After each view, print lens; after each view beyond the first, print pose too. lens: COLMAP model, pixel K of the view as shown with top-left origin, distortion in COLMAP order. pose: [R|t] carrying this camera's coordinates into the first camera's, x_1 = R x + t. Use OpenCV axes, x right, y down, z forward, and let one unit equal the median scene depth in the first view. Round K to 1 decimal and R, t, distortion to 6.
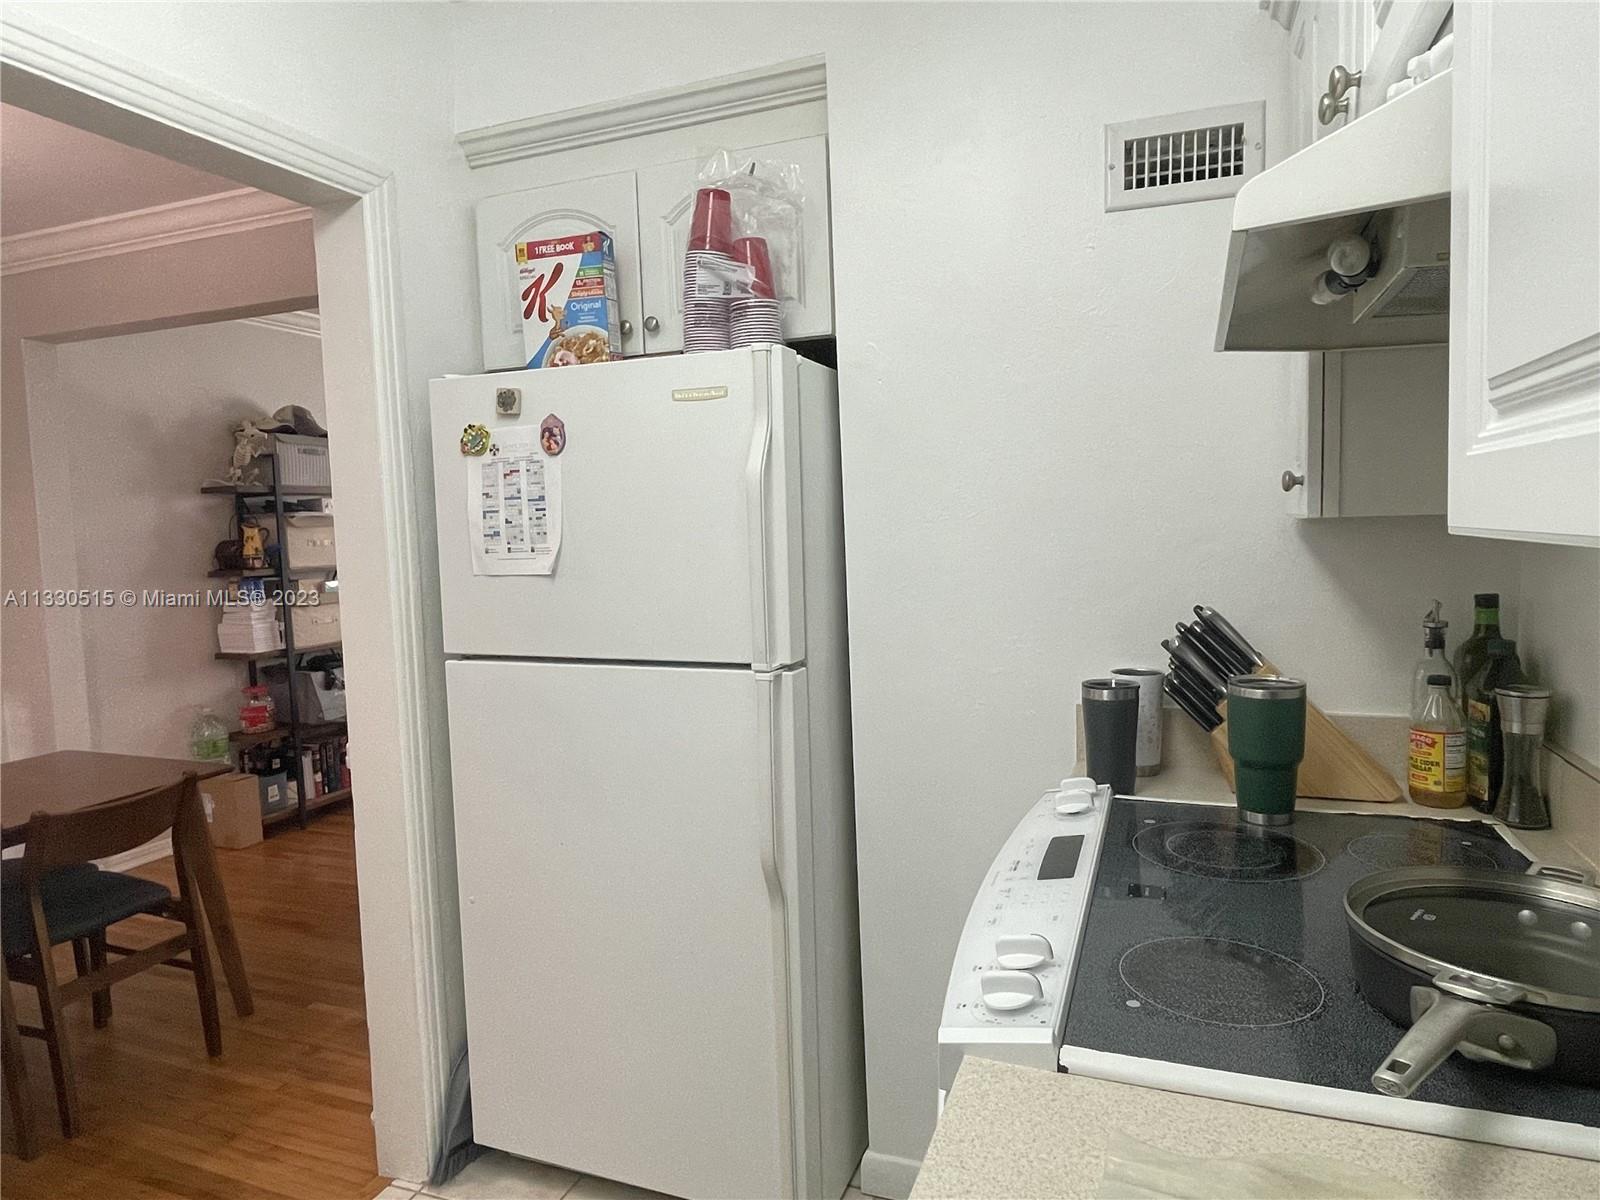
lens RADIAL K [[974.4, 0, 797.1], [0, 974.4, 598.6], [0, 0, 1]] dist [-0.001832, -0.000545]
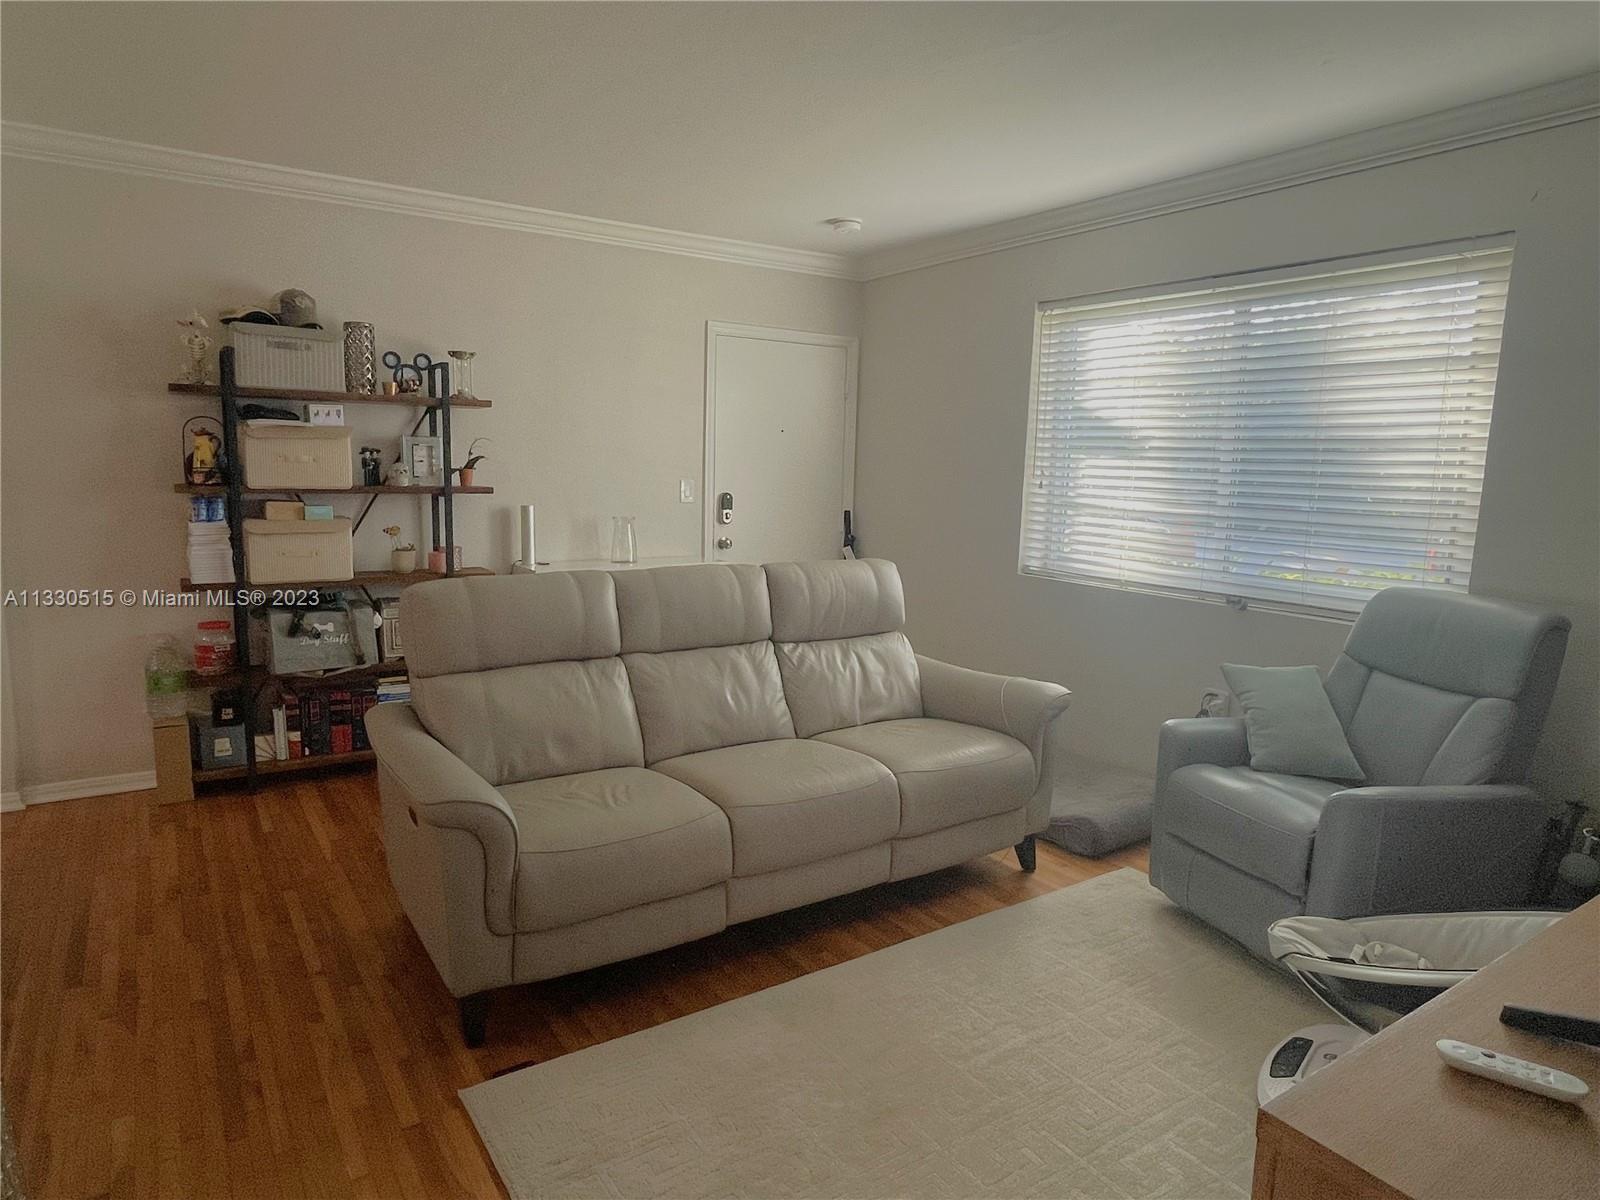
lens RADIAL K [[974.4, 0, 795.2], [0, 974.4, 602.8], [0, 0, 1]] dist [-0.001832, -0.000545]
pose [[0.816000, 0.136035, -0.561817, 0.524472], [-0.096811, 0.990348, 0.099185, -0.093616], [0.569887, -0.026545, 0.821294, 0.891352]]
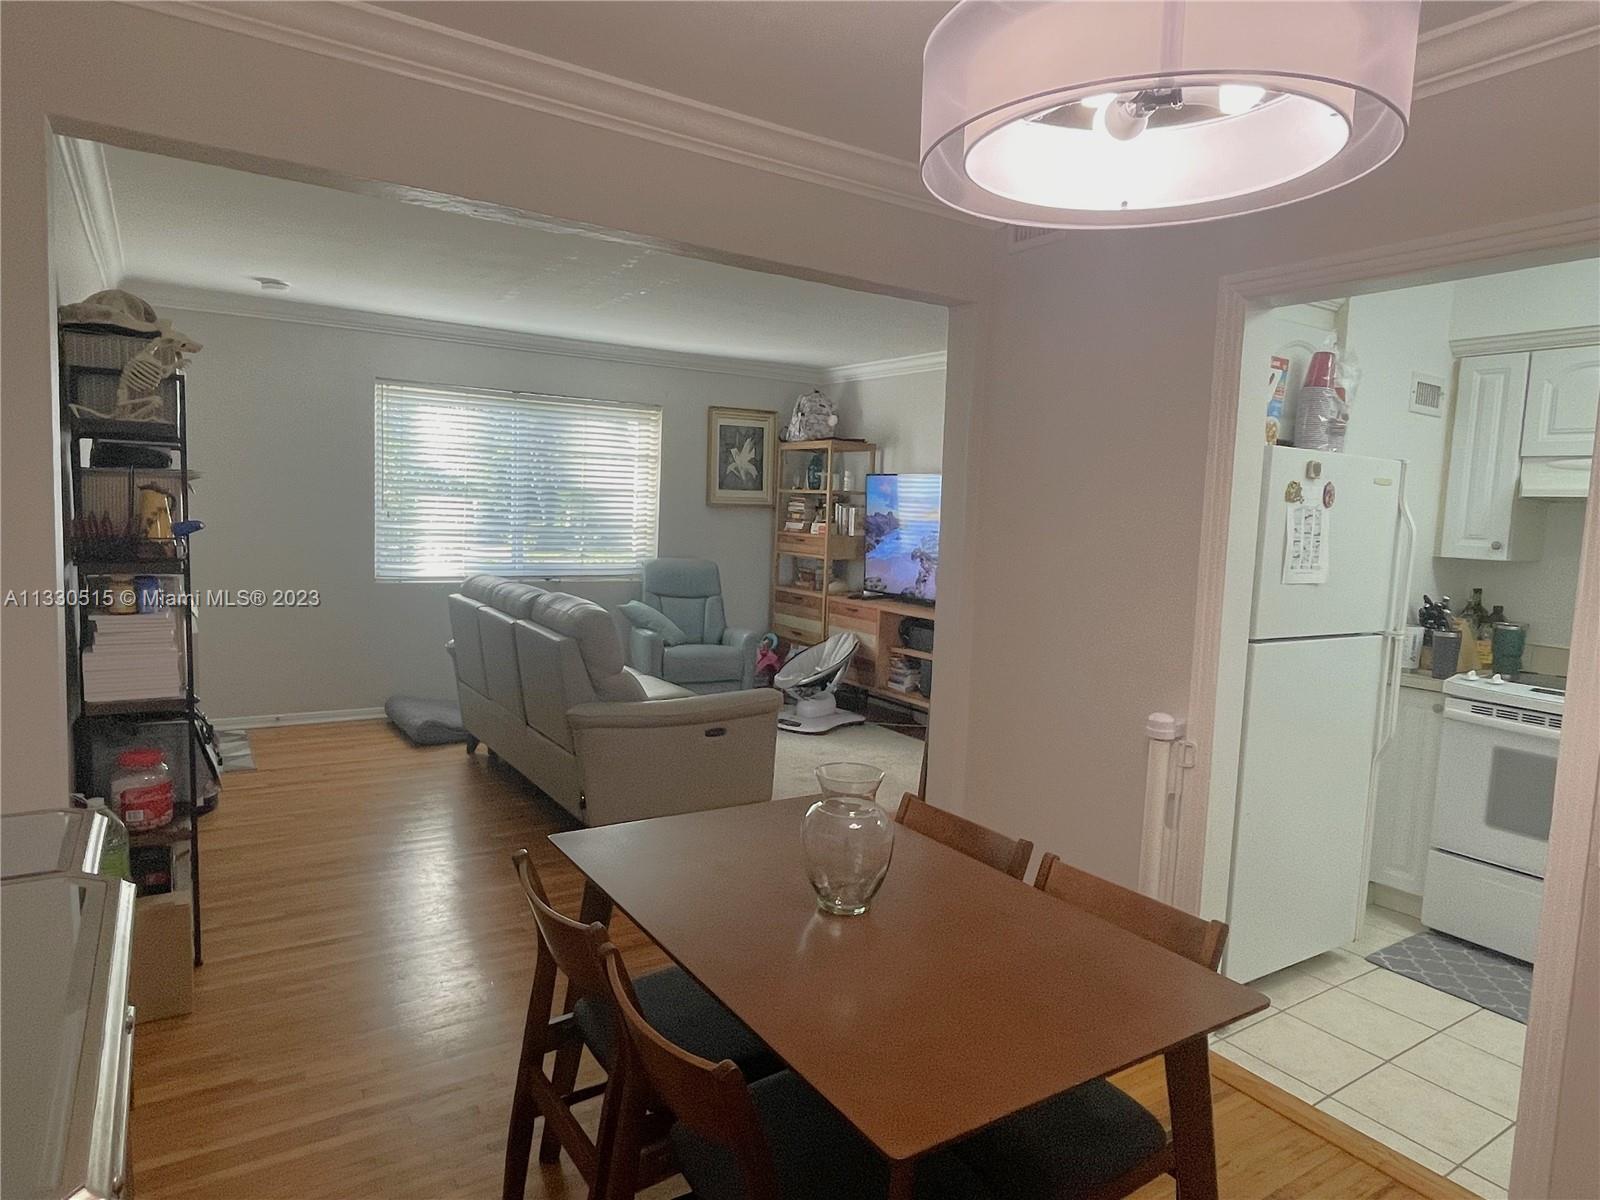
lens RADIAL K [[974.4, 0, 798.3], [0, 974.4, 604.5], [0, 0, 1]] dist [-0.001832, -0.000545]
pose [[0.576486, -0.029957, 0.816558, -1.269284], [0.008551, 0.999494, 0.030631, -0.028805], [-0.817062, -0.010676, 0.576451, 0.493226]]
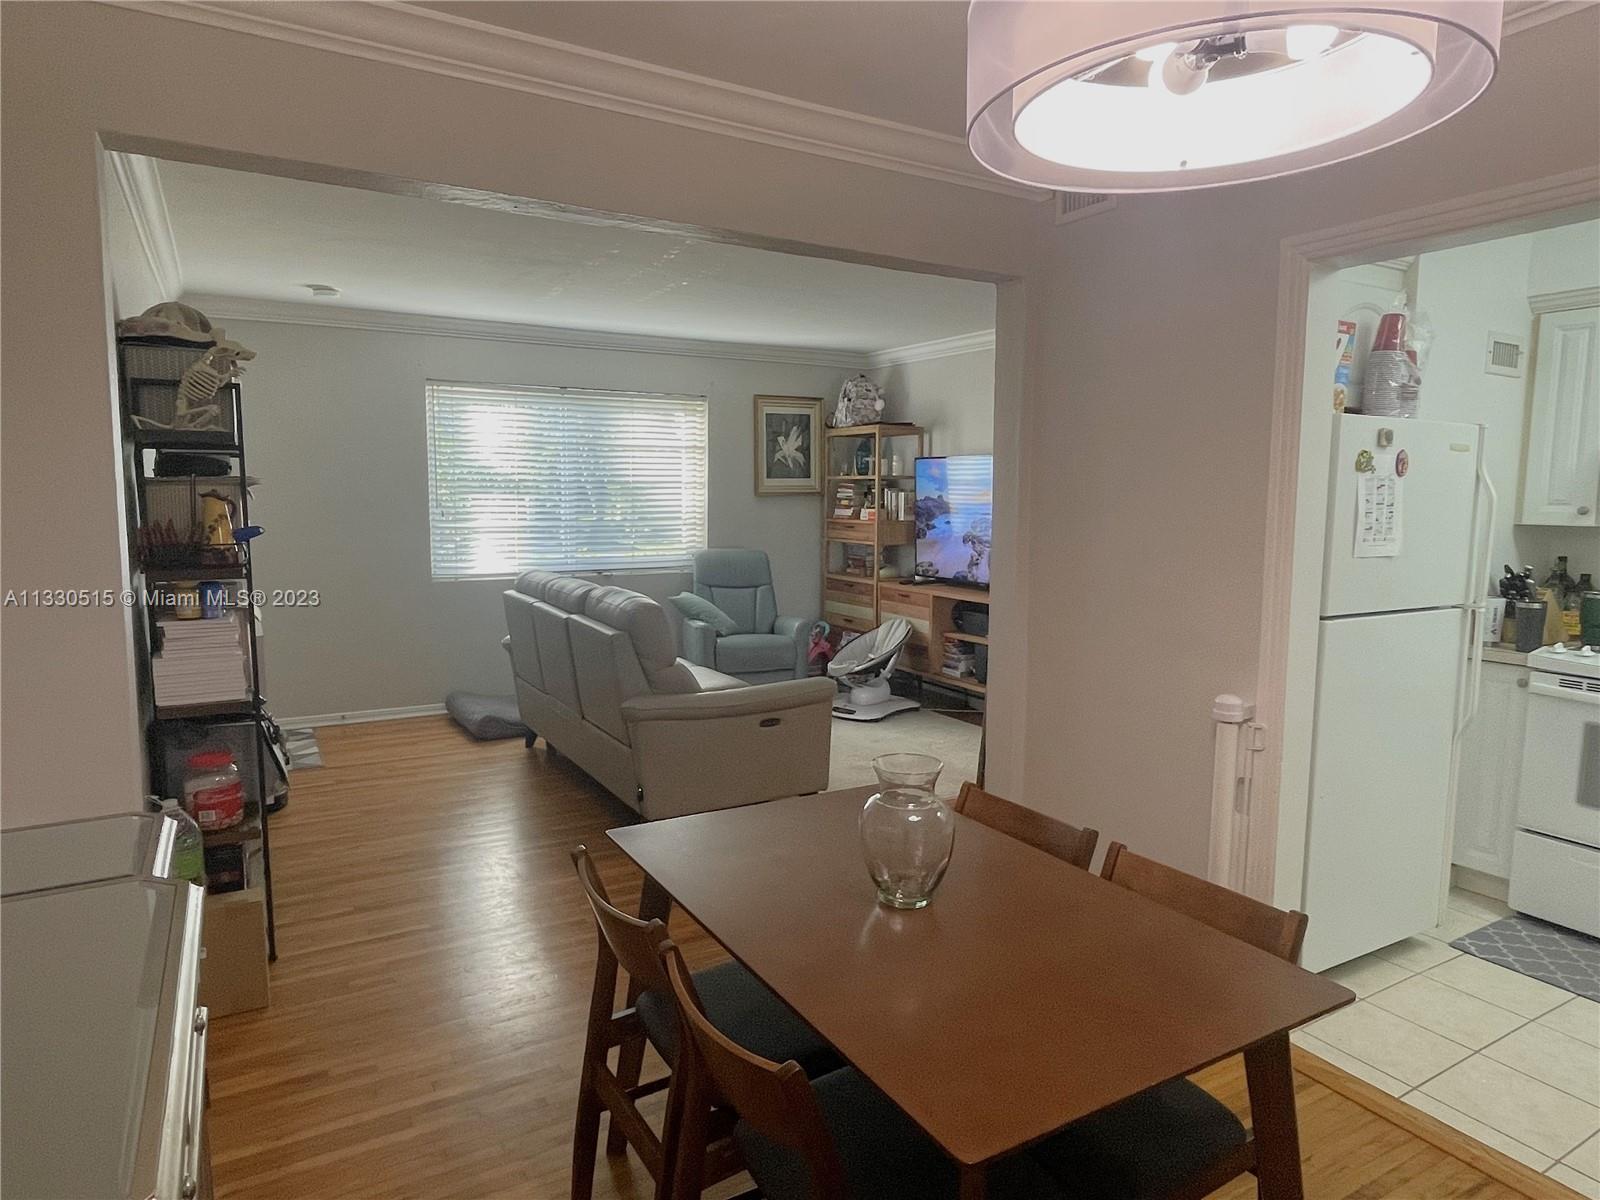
lens RADIAL K [[974.4, 0, 799.6], [0, 974.4, 603.5], [0, 0, 1]] dist [-0.001832, -0.000545]
pose [[0.616350, -0.055589, 0.785508, -1.259716], [0.037014, 0.998448, 0.041614, -0.030088], [-0.786602, 0.003426, 0.617451, 0.500871]]
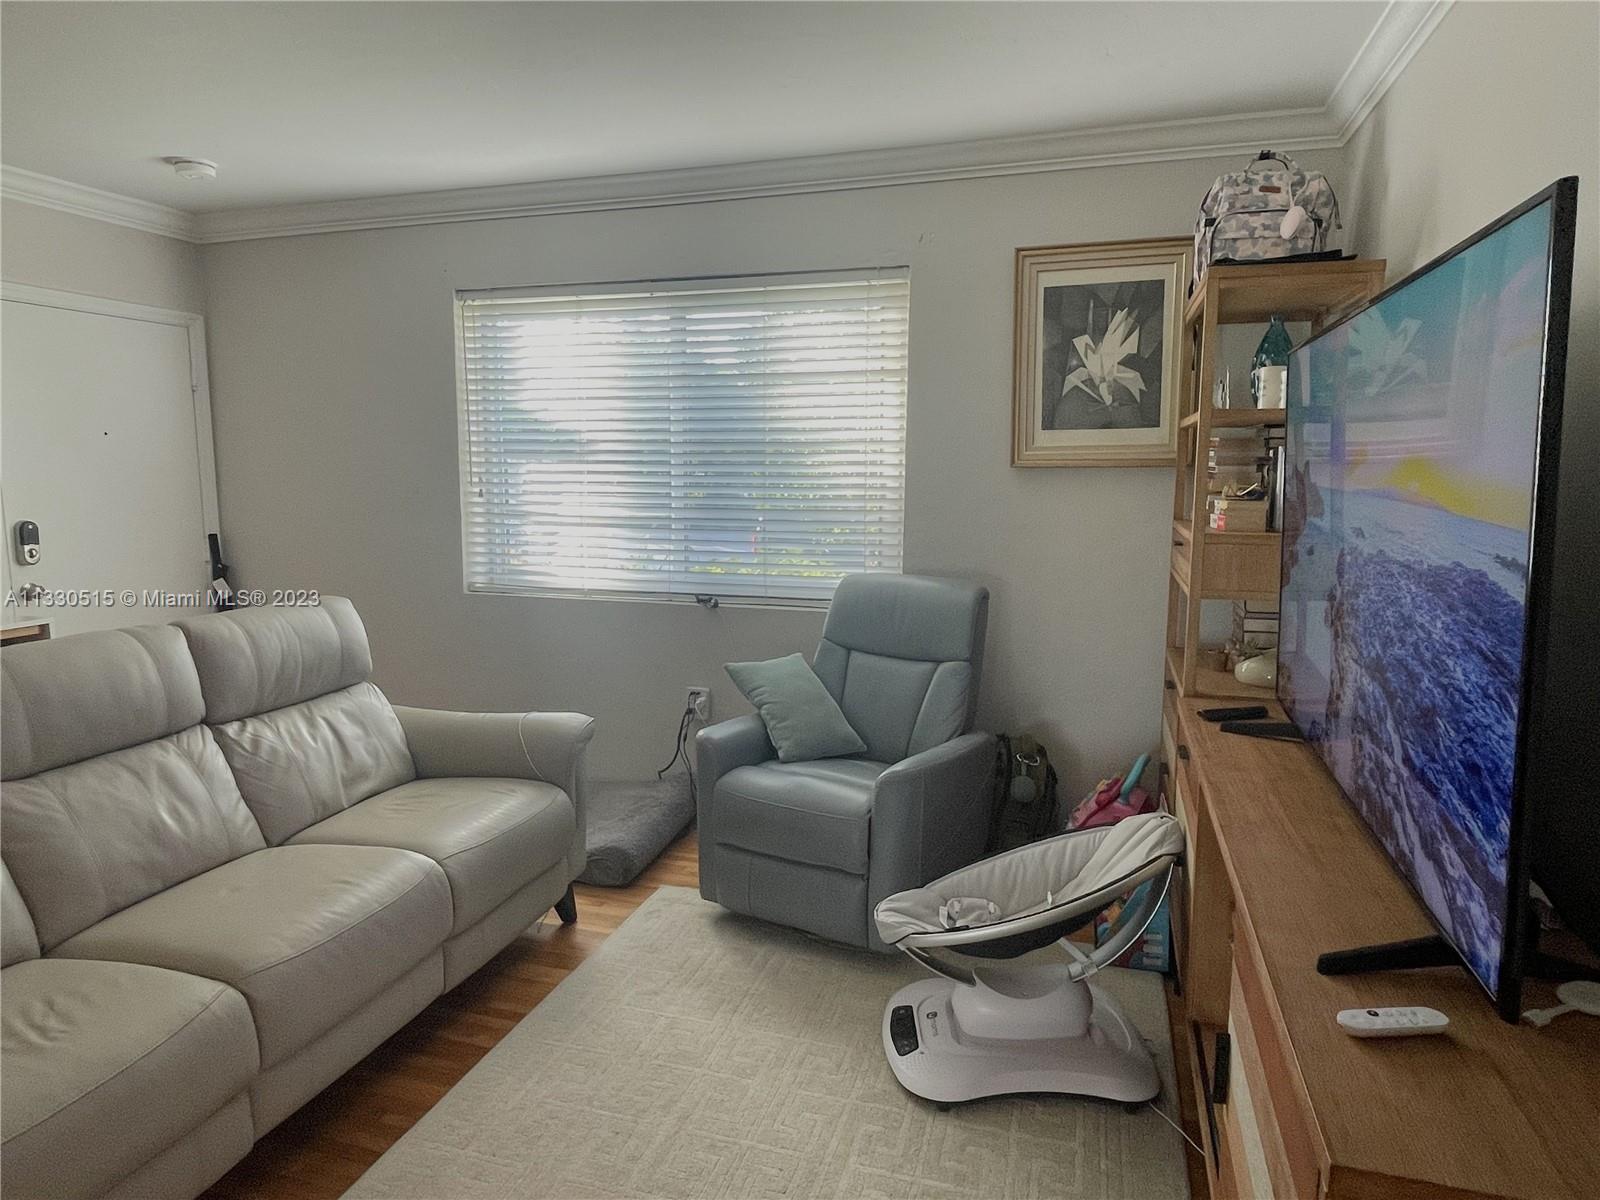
lens RADIAL K [[974.4, 0, 796.0], [0, 974.4, 600.0], [0, 0, 1]] dist [-0.001832, -0.000545]
pose [[0.997124, 0.025210, 0.071467, 0.300657], [-0.029218, 0.998026, 0.055599, -0.101210], [-0.069924, -0.057527, 0.995892, 0.952827]]
